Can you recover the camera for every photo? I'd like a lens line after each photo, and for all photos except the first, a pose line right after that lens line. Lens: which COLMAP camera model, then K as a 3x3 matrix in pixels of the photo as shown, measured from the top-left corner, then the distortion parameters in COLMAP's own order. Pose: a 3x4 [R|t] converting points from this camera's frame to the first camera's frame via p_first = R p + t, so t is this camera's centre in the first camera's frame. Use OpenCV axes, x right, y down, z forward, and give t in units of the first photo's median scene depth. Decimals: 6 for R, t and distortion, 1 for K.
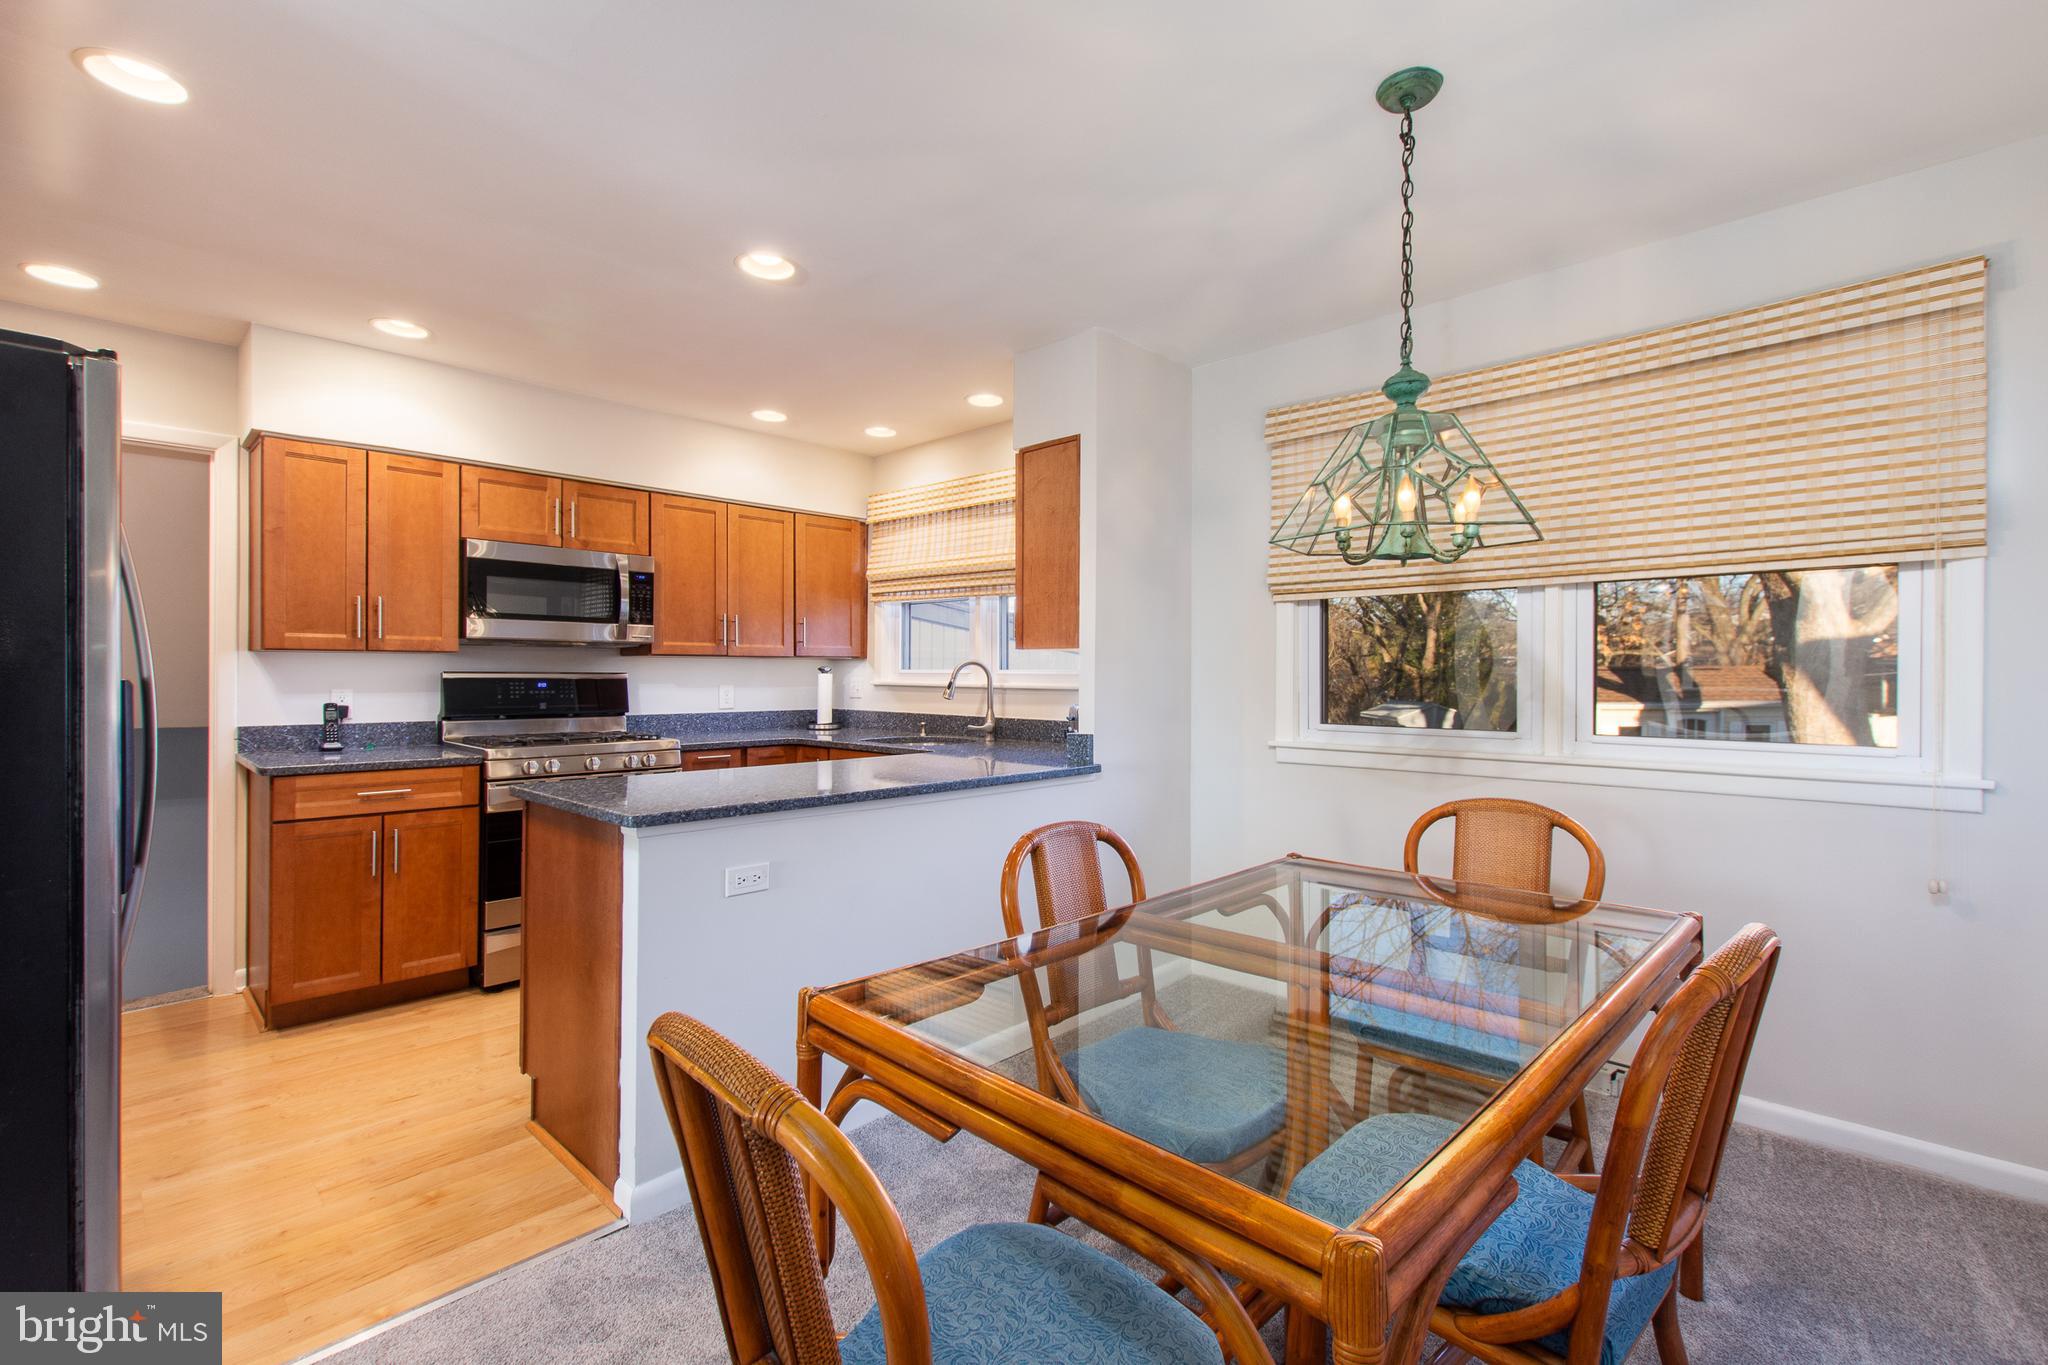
lens RADIAL K [[910.4, 0, 1020.3], [0, 910.4, 674.4], [0, 0, 1]] dist [-0.000889, -0.000422]
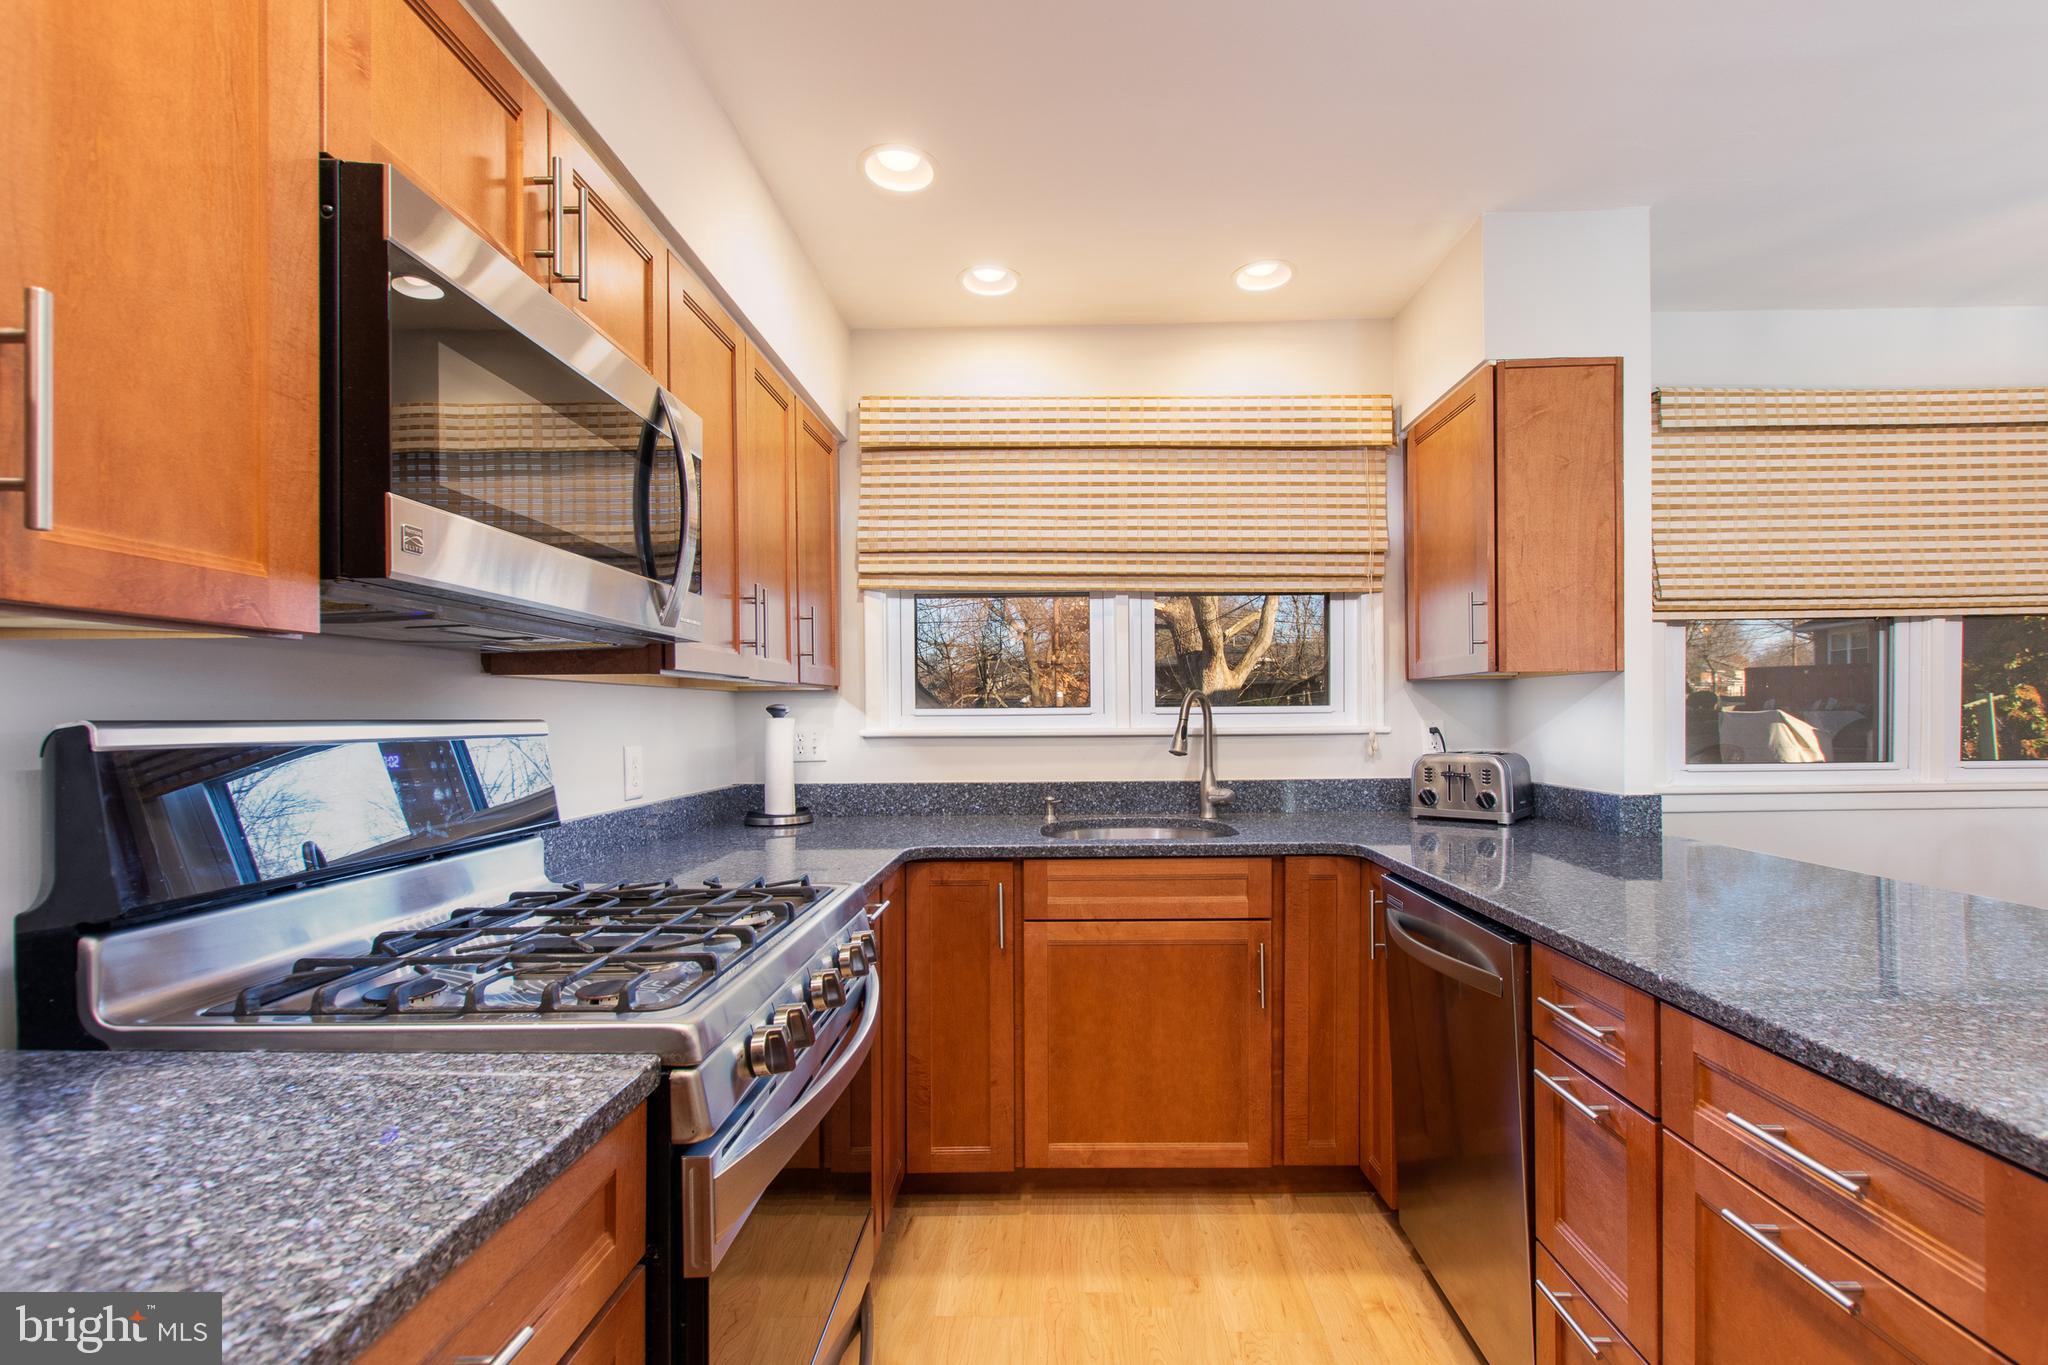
lens RADIAL K [[932.4, 0, 1061.7], [0, 932.4, 718.5], [0, 0, 1]] dist [0.000867, -0.000556]
pose [[0.727370, -0.013668, 0.686109, -0.650768], [0.013168, 0.999896, 0.005959, -0.002302], [-0.686119, 0.004700, 0.727474, 0.700562]]
